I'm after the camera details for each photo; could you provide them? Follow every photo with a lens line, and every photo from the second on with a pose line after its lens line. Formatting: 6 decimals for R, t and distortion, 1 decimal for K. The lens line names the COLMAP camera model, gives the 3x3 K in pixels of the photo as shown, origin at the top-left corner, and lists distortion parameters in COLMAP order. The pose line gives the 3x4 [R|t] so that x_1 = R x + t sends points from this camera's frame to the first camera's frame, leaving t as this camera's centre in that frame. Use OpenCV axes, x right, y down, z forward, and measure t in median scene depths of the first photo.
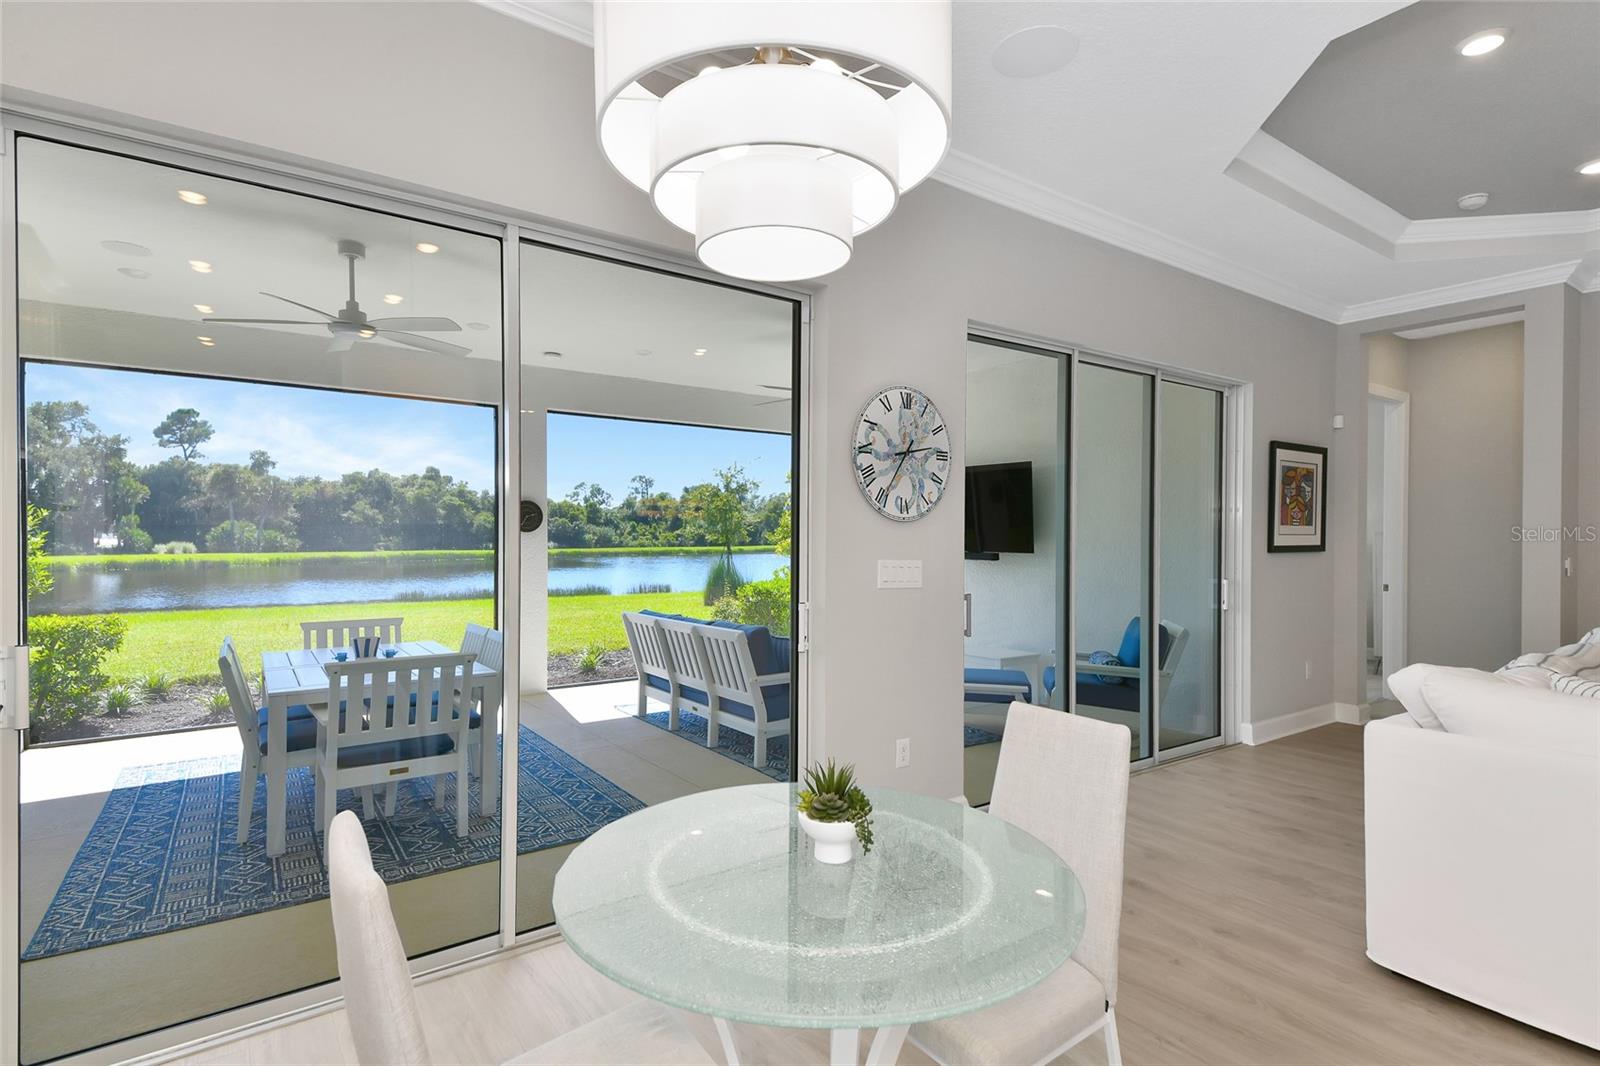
lens RADIAL K [[786.0, 0, 800.0], [0, 786.0, 533.0], [0, 0, 1]] dist [0.002750, 0.000436]
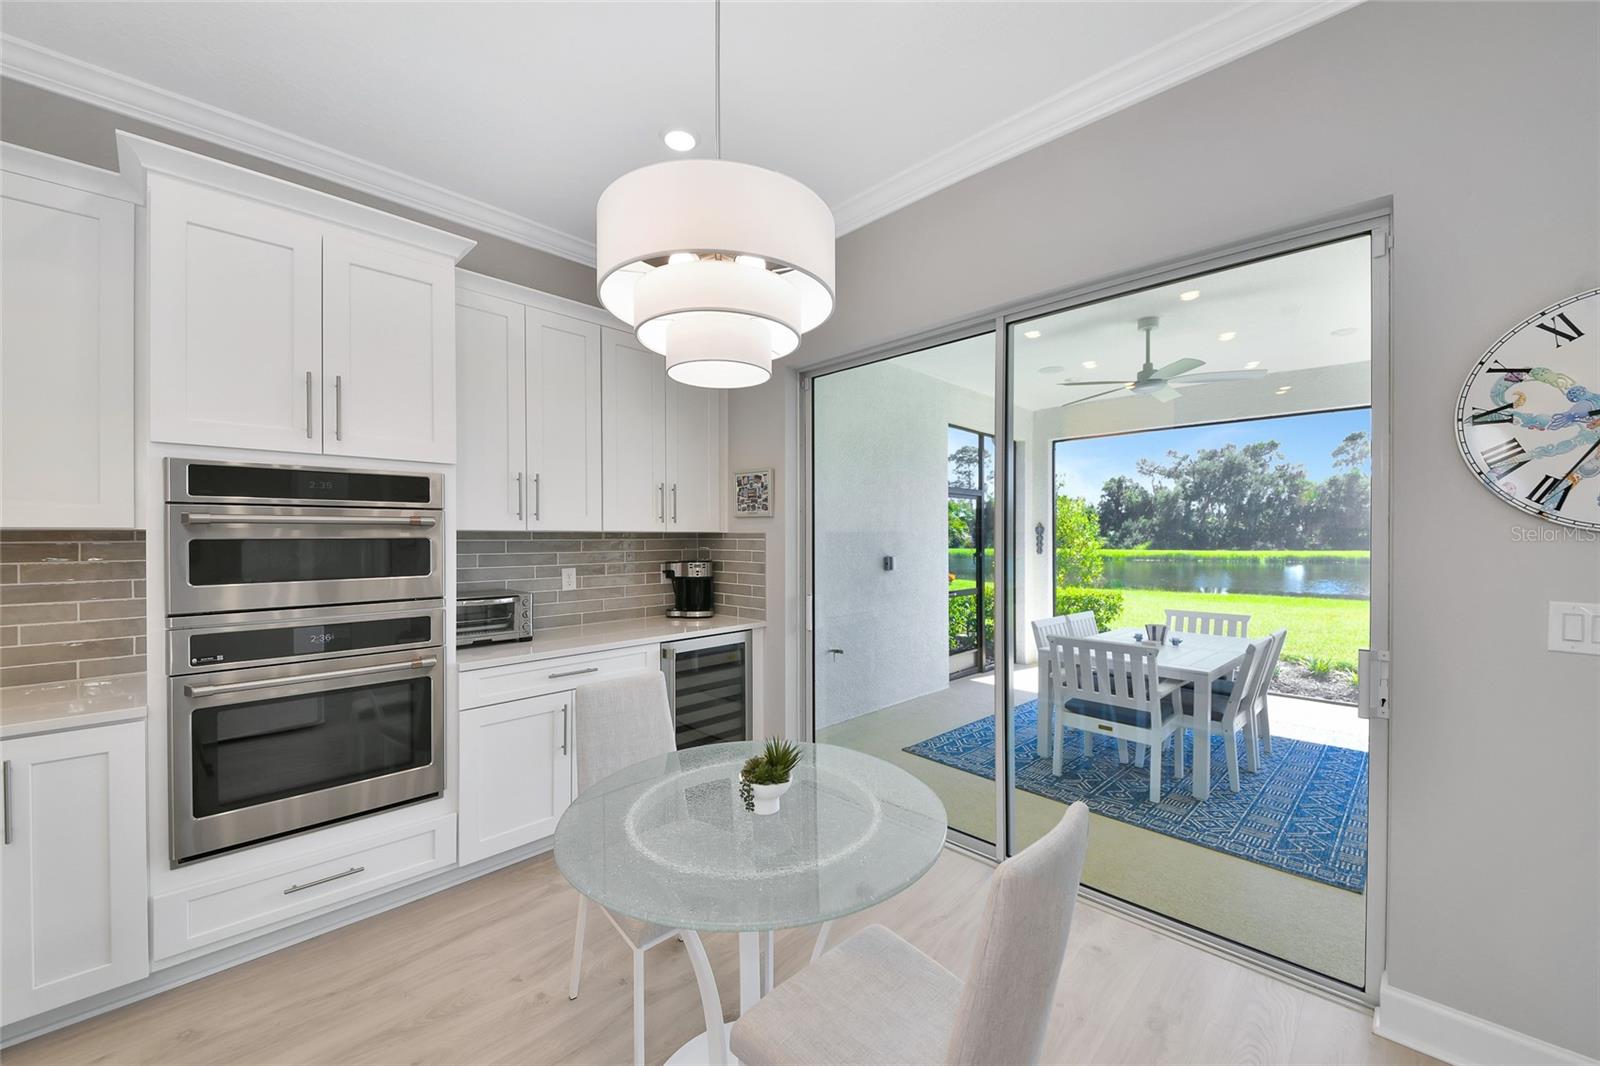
lens RADIAL K [[607.1, 0, 800.0], [0, 607.1, 533.0], [0, 0, 1]] dist [-0.000449, -0.000076]
pose [[0.154198, -0.008581, -0.988003, 0.409872], [0.007506, 0.999944, -0.007513, -0.015525], [0.988011, -0.006257, 0.154254, 0.351743]]
